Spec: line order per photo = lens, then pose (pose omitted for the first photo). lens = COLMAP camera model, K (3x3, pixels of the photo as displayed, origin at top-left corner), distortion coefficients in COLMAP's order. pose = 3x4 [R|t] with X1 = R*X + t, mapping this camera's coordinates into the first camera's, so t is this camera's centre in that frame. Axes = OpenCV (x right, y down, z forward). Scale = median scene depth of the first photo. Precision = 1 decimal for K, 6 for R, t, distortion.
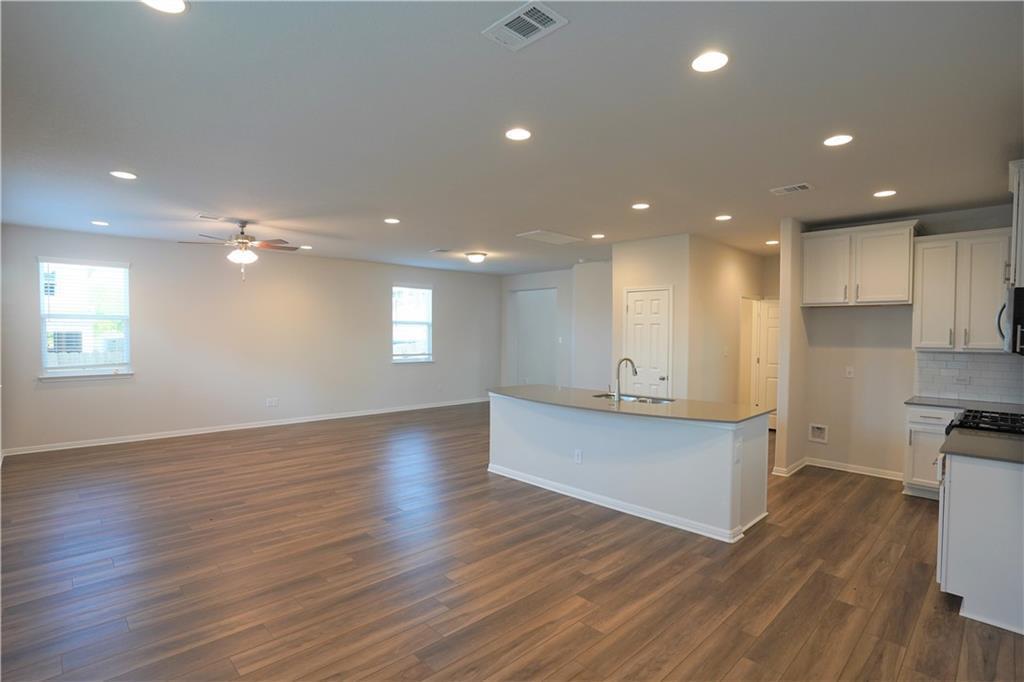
lens RADIAL K [[502.2, 0, 507.4], [0, 502.2, 340.2], [0, 0, 1]] dist [-0.063340, 0.024316]
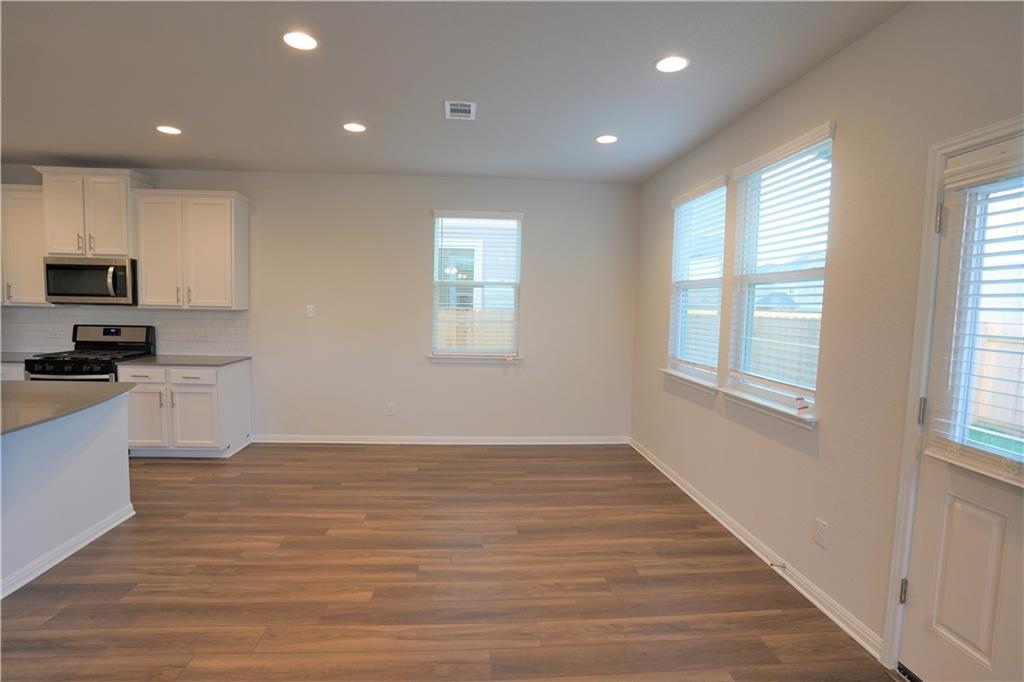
lens RADIAL K [[502.2, 0, 512.9], [0, 502.2, 346.7], [0, 0, 1]] dist [-0.063340, 0.024316]
pose [[-0.779792, -0.077306, 0.621247, -0.421044], [-0.018106, 0.994716, 0.101052, -0.007356], [-0.625777, 0.067551, -0.777072, 0.794671]]
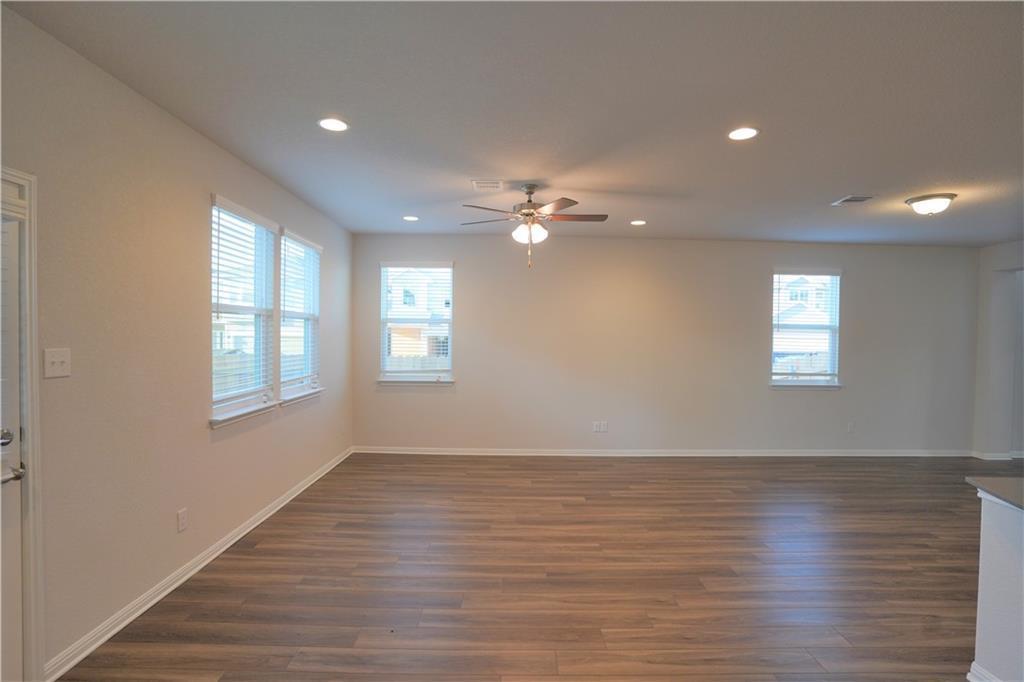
lens RADIAL K [[502.2, 0, 509.5], [0, 502.2, 348.8], [0, 0, 1]] dist [-0.063340, 0.024316]
pose [[0.729376, 0.020683, -0.683801, -0.048267], [-0.020311, 0.999757, 0.008575, -0.005062], [0.683812, 0.007634, 0.729618, 0.442253]]
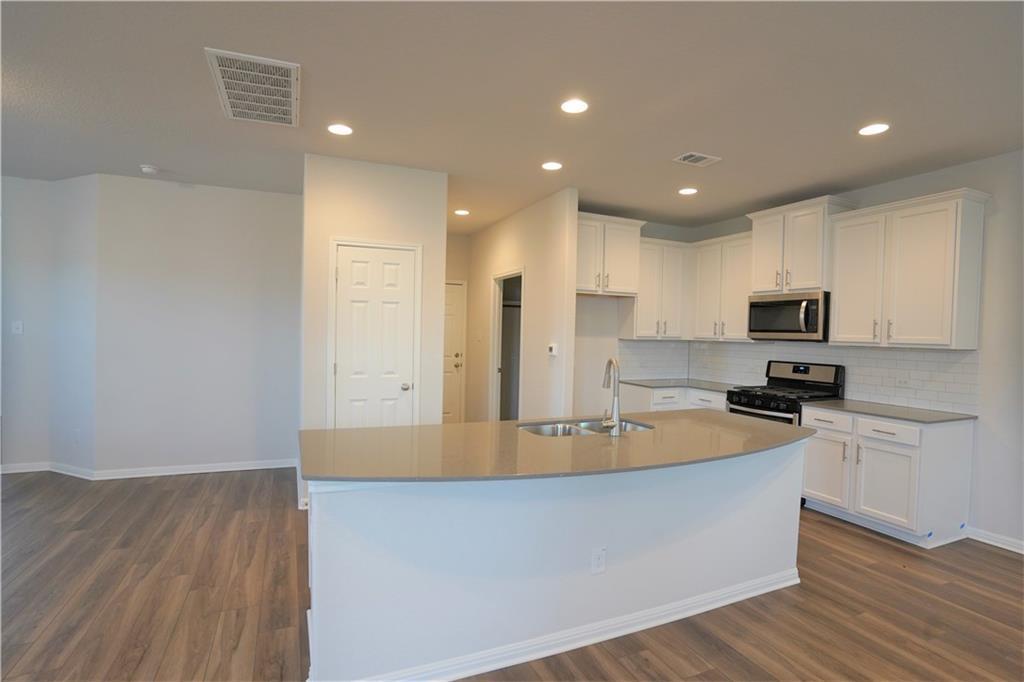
lens RADIAL K [[502.2, 0, 503.2], [0, 502.2, 345.1], [0, 0, 1]] dist [-0.063340, 0.024316]
pose [[0.346413, -0.022917, 0.937802, -0.286283], [-0.003452, 0.999664, 0.025704, 0.005137], [-0.938076, -0.012141, 0.346218, 0.753385]]
